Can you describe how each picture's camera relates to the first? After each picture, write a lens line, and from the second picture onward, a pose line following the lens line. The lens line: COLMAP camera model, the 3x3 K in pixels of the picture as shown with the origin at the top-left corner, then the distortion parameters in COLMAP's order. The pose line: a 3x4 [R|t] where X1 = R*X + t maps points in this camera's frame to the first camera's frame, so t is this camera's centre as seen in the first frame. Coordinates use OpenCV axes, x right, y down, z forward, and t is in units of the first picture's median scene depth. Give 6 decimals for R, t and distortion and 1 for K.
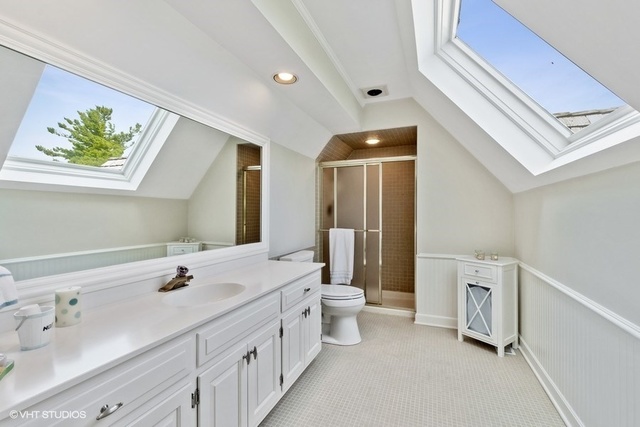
lens RADIAL K [[284.7, 0, 321.3], [0, 284.7, 213.8], [0, 0, 1]] dist [-0.002368, -0.000268]
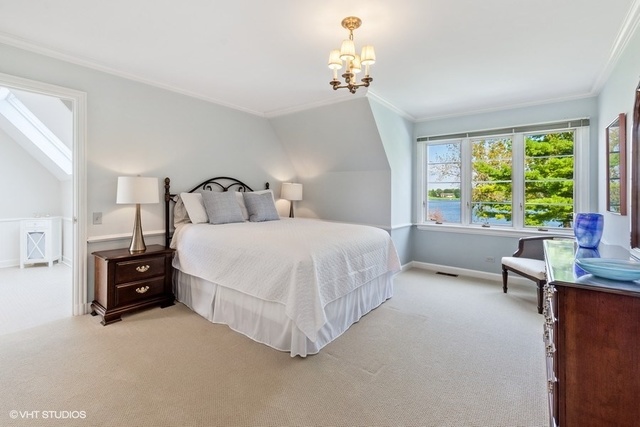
lens RADIAL K [[305.8, 0, 332.3], [0, 305.8, 195.4], [0, 0, 1]] dist [0.005035, 0.000714]
pose [[0.291971, -0.002190, 0.956425, -0.736181], [-0.002707, 0.999991, 0.003116, 0.017229], [-0.956423, -0.003498, 0.291963, -1.317643]]
